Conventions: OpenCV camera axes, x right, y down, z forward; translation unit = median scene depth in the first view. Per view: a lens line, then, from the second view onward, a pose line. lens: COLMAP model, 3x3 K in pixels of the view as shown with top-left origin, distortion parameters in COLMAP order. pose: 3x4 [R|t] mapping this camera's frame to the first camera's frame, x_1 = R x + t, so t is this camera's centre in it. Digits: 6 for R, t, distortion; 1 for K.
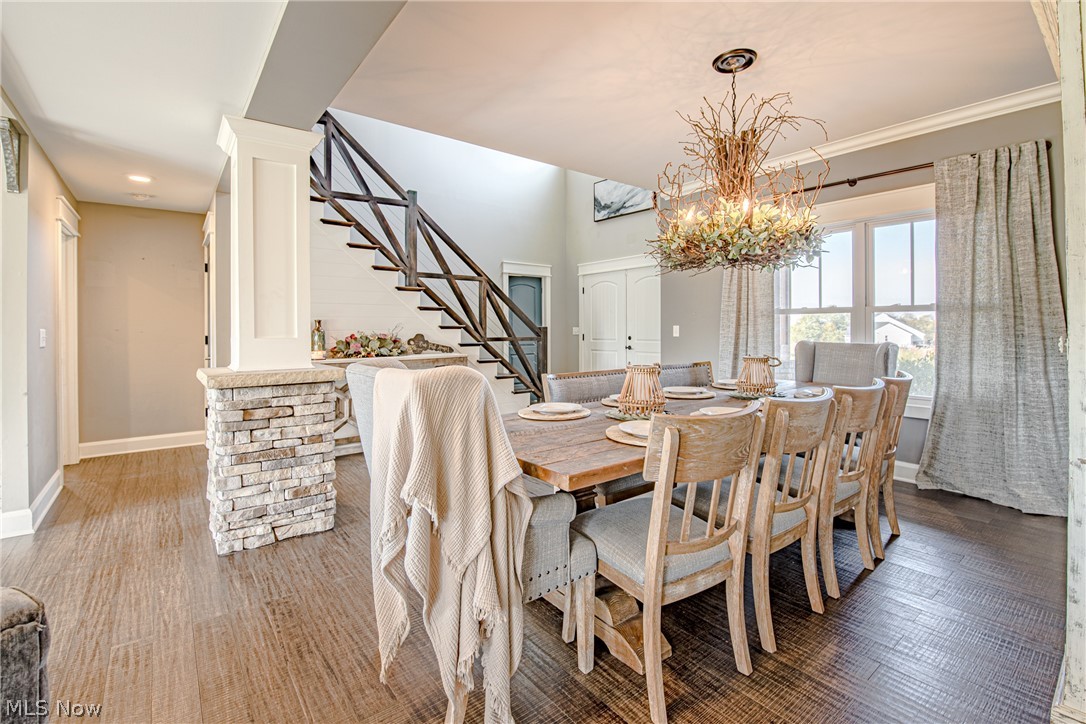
lens RADIAL K [[487.7, 0, 544.4], [0, 487.7, 327.4], [0, 0, 1]] dist [-0.000124, -0.011761]
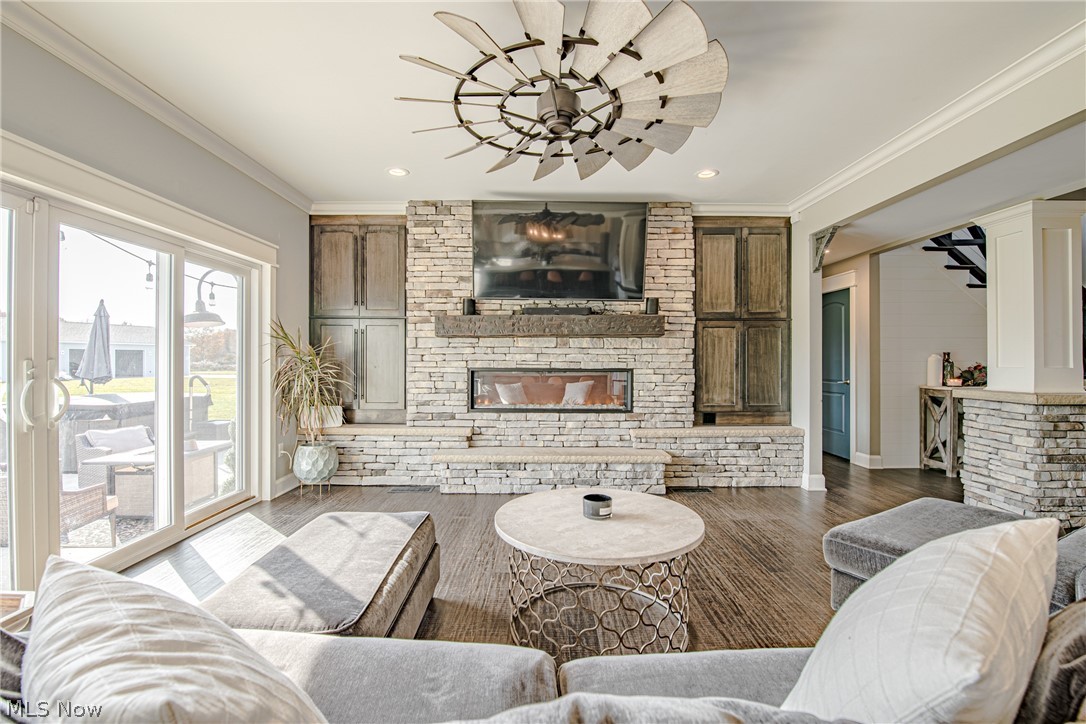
lens RADIAL K [[479.4, 0, 543.2], [0, 479.4, 354.8], [0, 0, 1]] dist [-0.000568, -0.011017]
pose [[0.787191, 0.000054, -0.616709, -0.849990], [-0.003538, 0.999984, -0.004429, -0.001003], [0.616699, 0.005669, 0.787179, -0.788222]]
